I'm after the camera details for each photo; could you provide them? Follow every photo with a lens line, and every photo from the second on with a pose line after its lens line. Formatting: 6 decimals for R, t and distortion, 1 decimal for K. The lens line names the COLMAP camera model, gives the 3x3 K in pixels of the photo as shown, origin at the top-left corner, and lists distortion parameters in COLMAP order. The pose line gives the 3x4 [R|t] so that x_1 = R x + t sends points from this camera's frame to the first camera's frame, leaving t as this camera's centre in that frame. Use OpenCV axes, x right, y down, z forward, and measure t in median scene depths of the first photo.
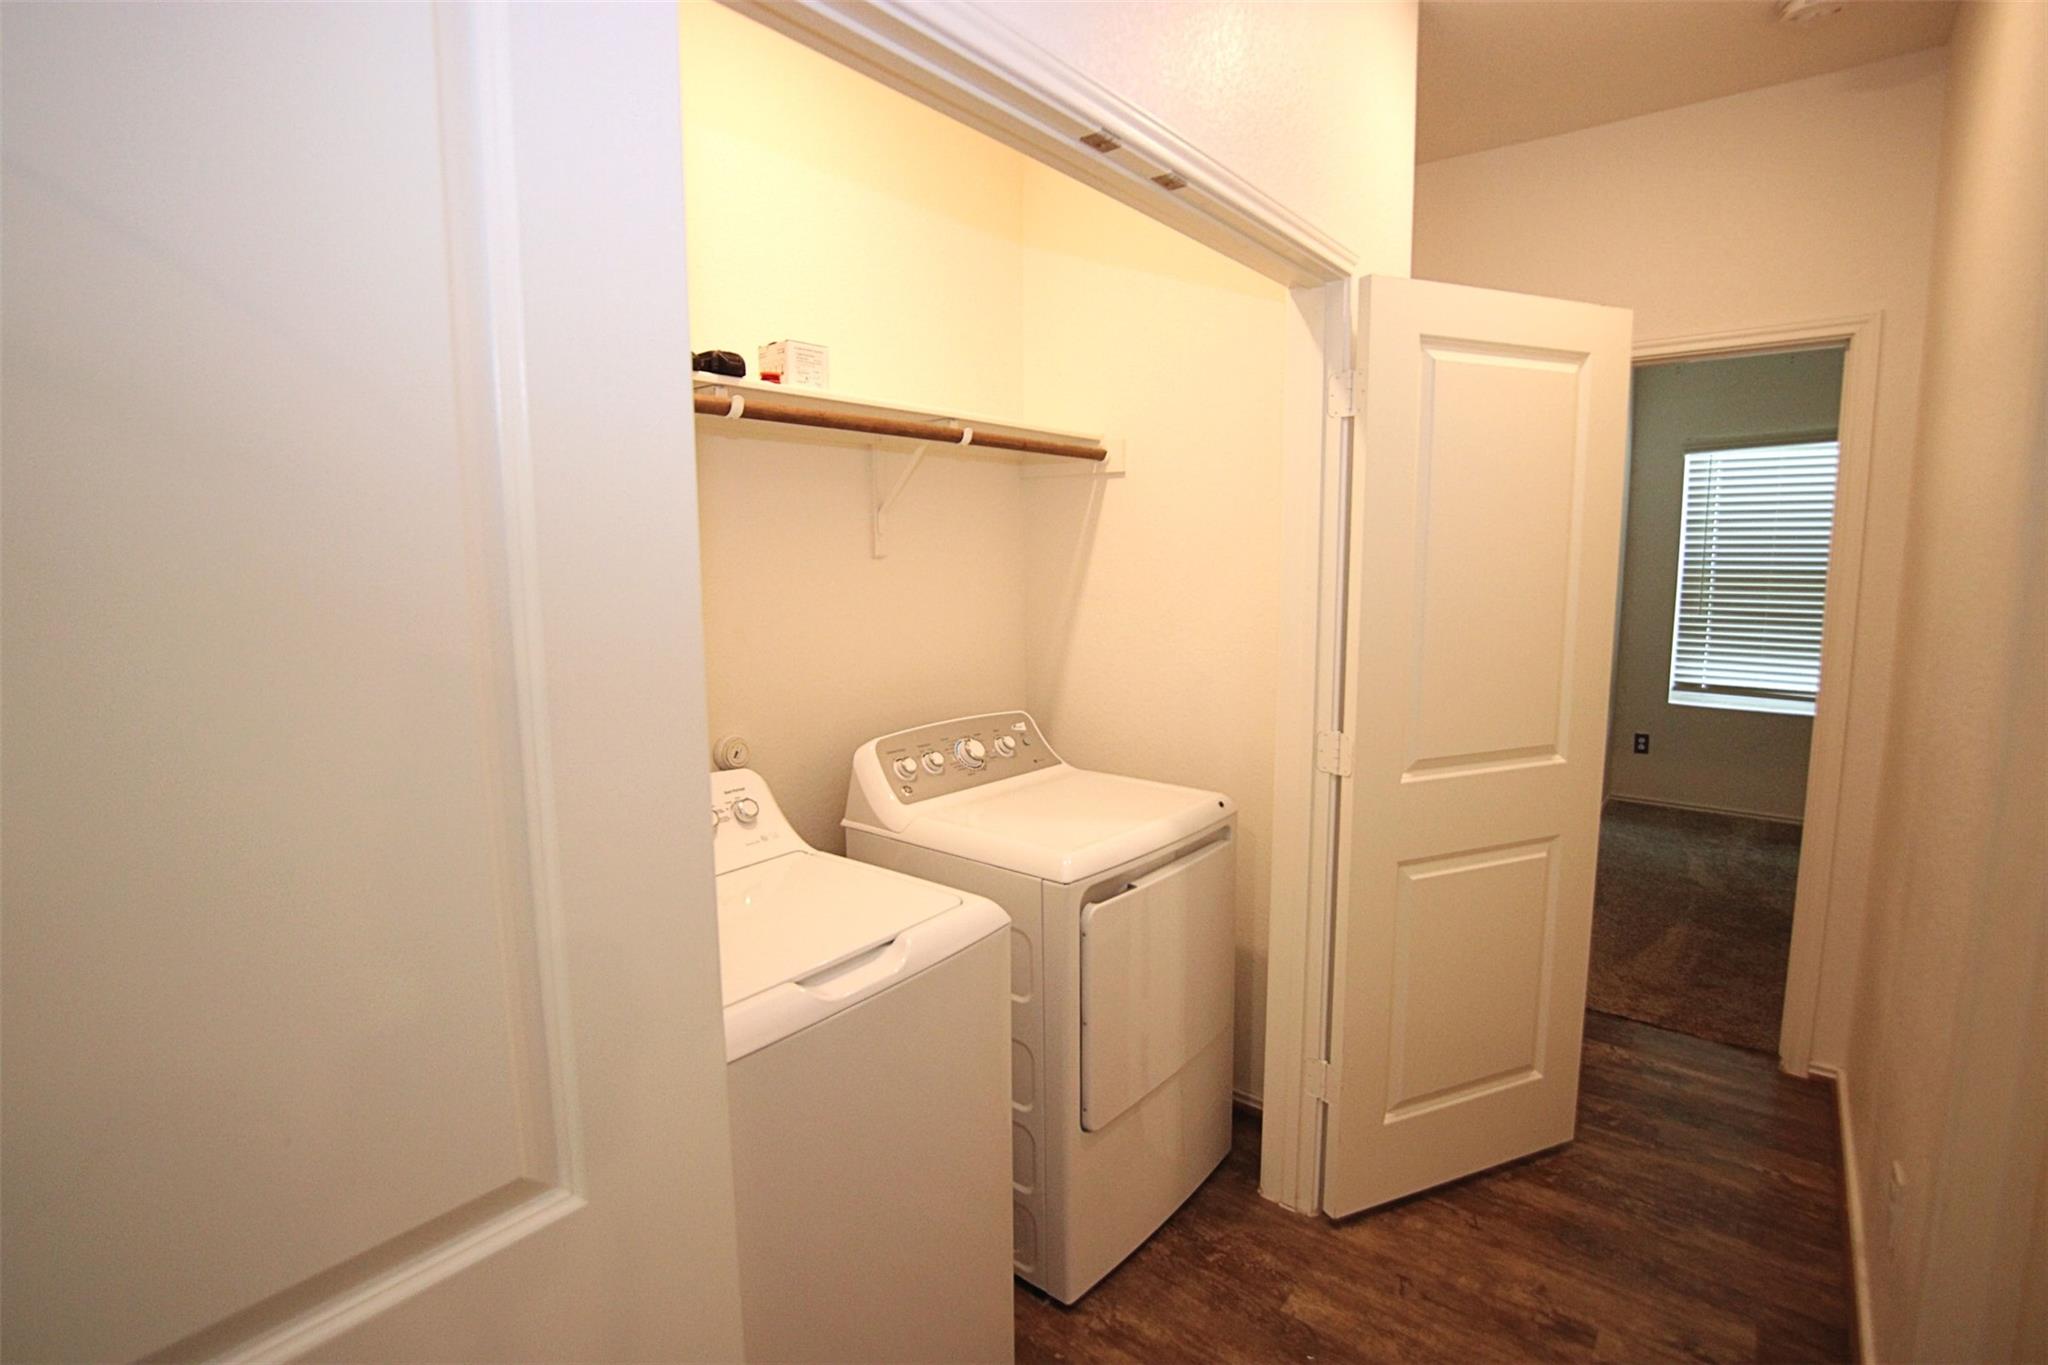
lens RADIAL K [[978.9, 0, 1019.9], [0, 978.9, 666.0], [0, 0, 1]] dist [-0.024792, 0.001703]
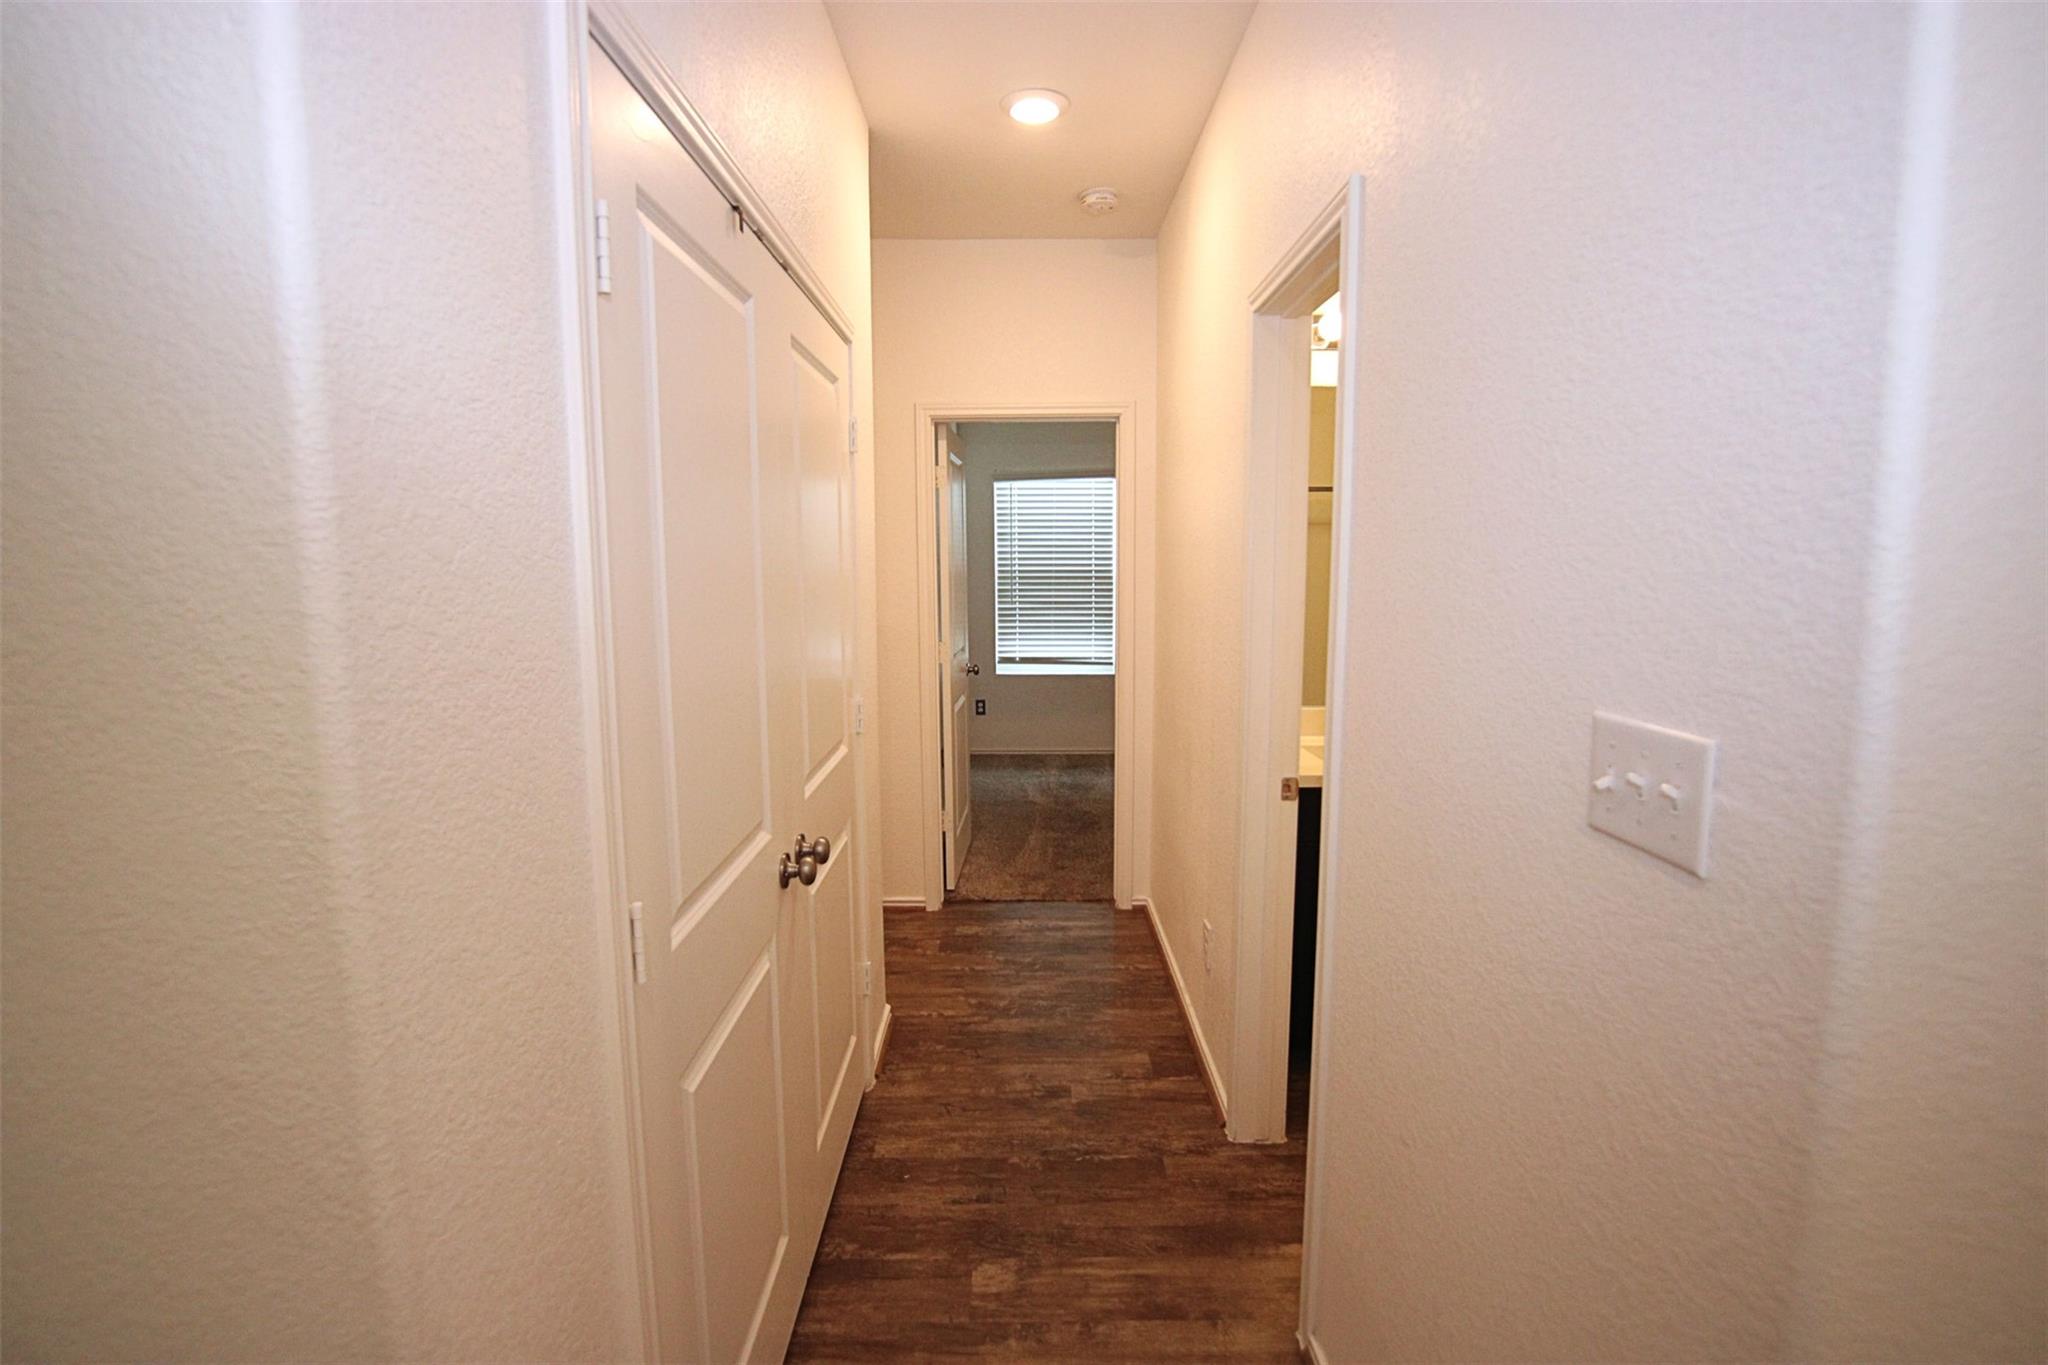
lens RADIAL K [[978.9, 0, 1023.8], [0, 978.9, 675.3], [0, 0, 1]] dist [-0.024792, 0.001703]
pose [[0.779715, -0.075568, 0.621558, -0.225346], [0.071826, 0.996932, 0.031104, 0.004150], [-0.622002, 0.020392, 0.782750, -0.098238]]
